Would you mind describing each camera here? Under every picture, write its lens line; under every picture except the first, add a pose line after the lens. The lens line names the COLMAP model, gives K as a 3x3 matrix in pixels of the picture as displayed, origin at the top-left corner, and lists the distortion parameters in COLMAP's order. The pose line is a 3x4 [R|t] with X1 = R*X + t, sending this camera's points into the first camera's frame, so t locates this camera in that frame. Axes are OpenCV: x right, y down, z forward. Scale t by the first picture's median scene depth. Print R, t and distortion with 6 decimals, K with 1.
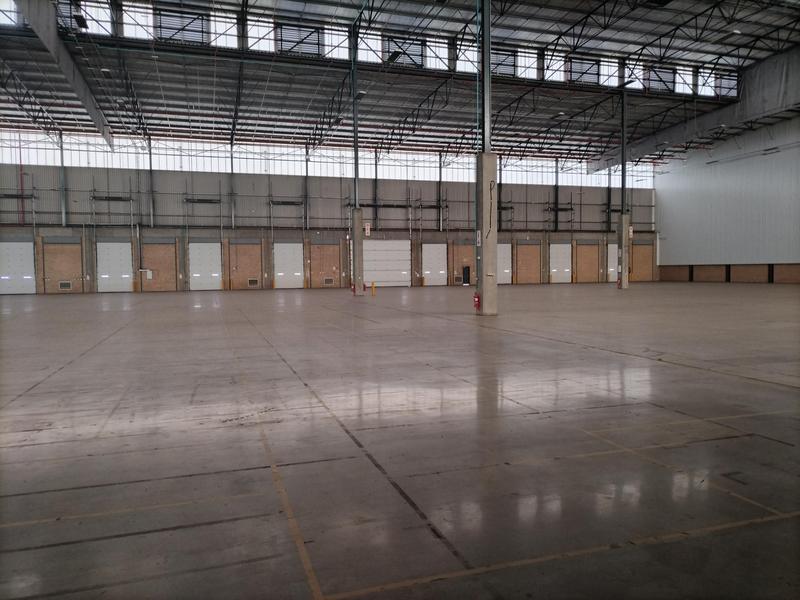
lens RADIAL K [[589.4, 0, 400.0], [0, 589.4, 300.0], [0, 0, 1]] dist [0.017923, 0.000602]
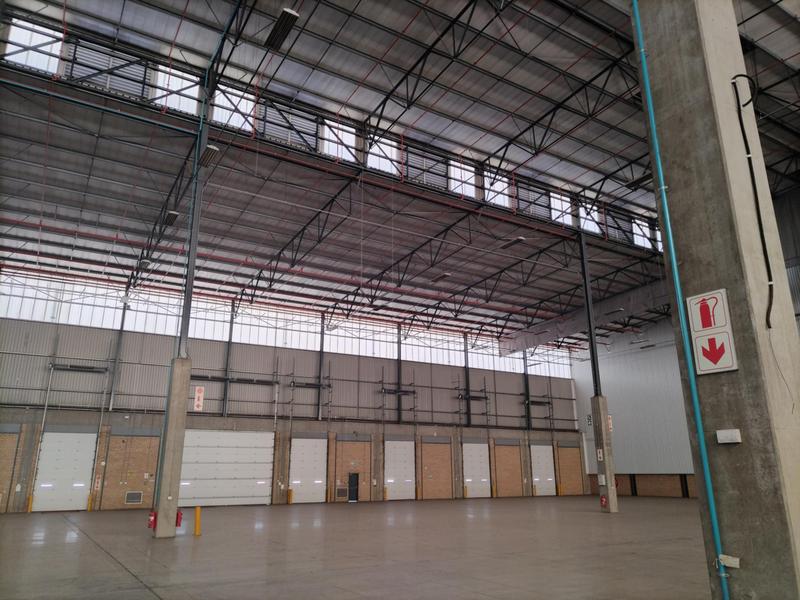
lens RADIAL K [[589.4, 0, 400.0], [0, 589.4, 300.0], [0, 0, 1]] dist [0.017923, 0.000602]
pose [[0.972618, 0.072516, 0.220805, -0.002573], [0.005314, 0.942889, -0.333064, -0.018238], [-0.232347, 0.325118, 0.916686, 0.295899]]
